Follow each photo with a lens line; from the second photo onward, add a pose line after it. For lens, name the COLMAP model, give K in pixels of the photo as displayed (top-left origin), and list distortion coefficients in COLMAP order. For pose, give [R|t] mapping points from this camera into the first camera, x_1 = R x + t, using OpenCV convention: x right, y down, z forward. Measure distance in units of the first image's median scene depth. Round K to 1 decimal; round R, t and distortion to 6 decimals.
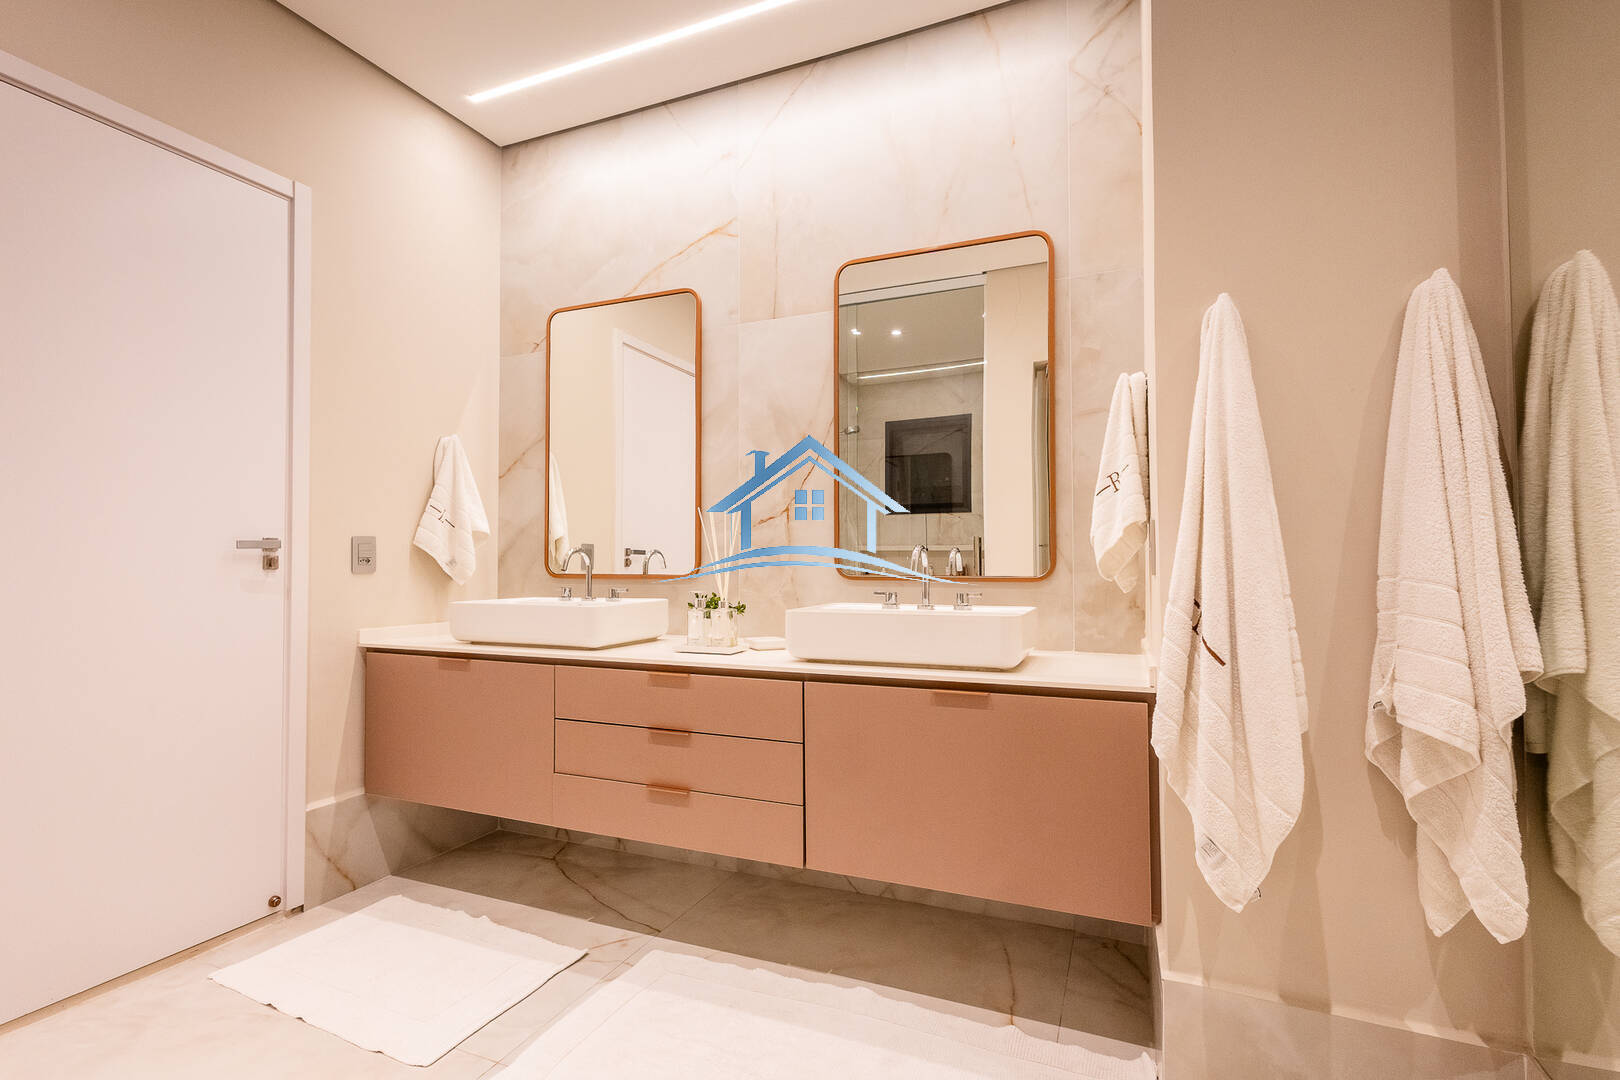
lens RADIAL K [[746.7, 0, 809.8], [0, 746.7, 539.4], [0, 0, 1]] dist [0.014431, -0.001104]
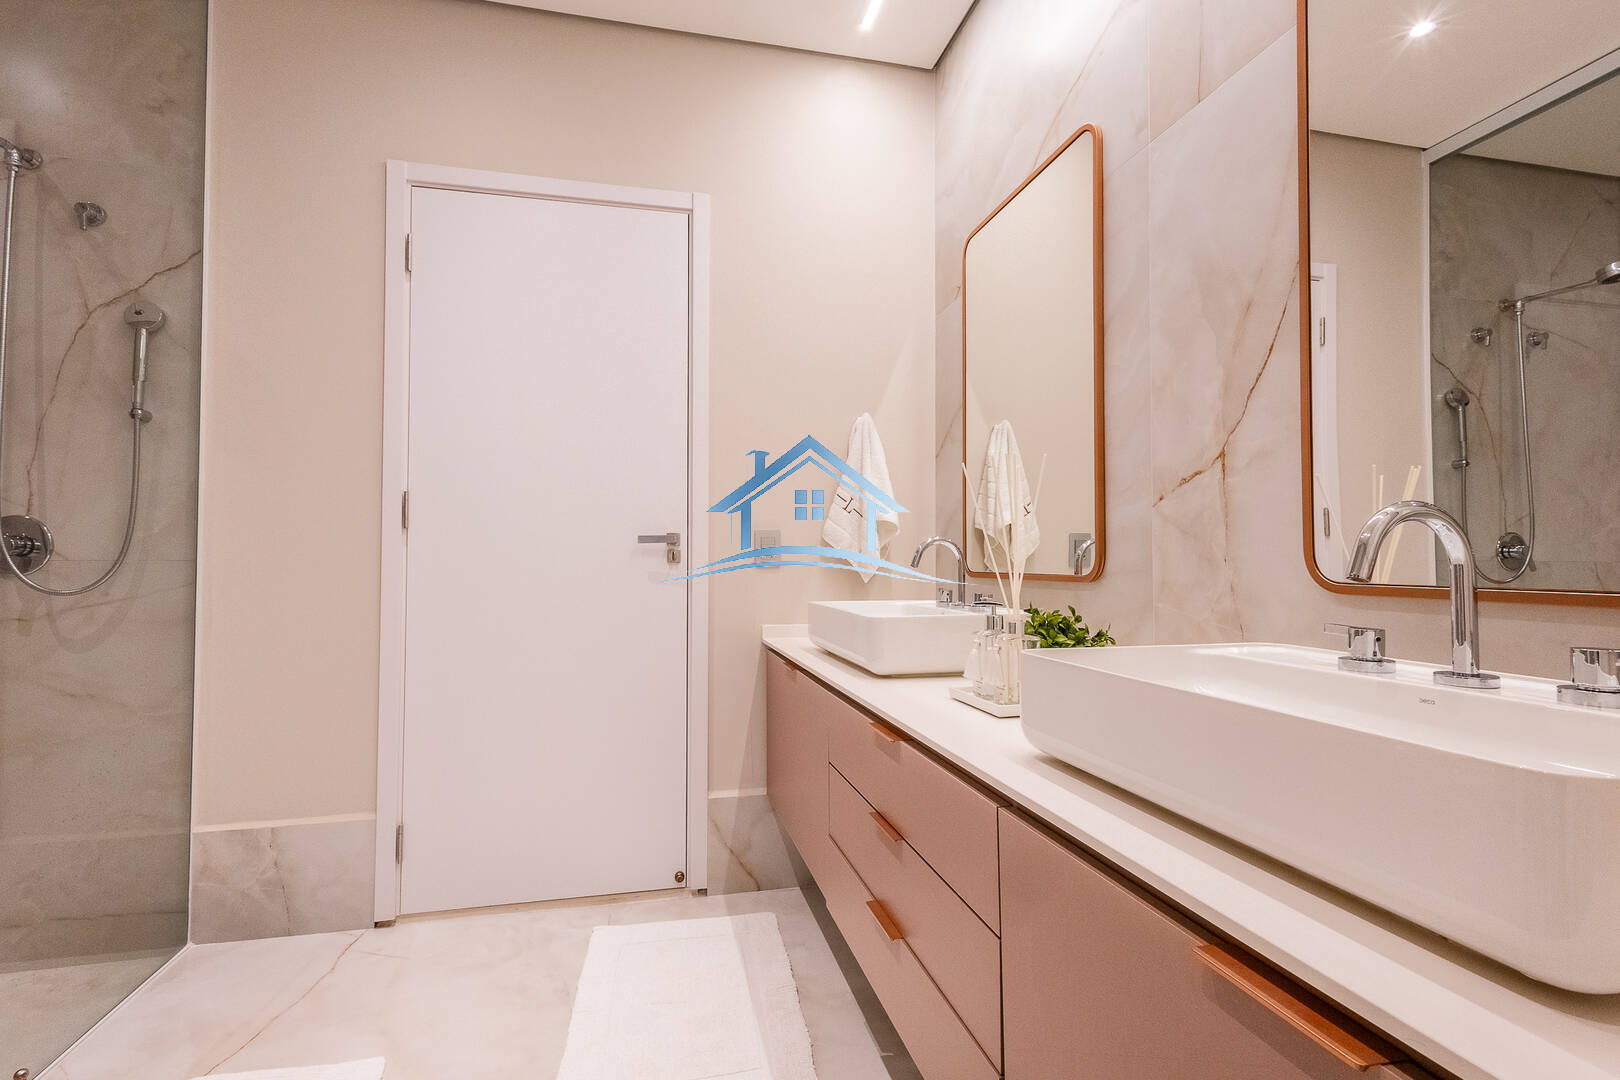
lens RADIAL K [[746.7, 0, 808.7], [0, 746.7, 540.7], [0, 0, 1]] dist [0.014431, -0.001104]
pose [[0.591601, -0.019729, -0.805989, 0.240163], [0.020329, 0.999748, -0.009550, 0.021604], [0.805974, -0.010735, 0.591853, 0.501723]]
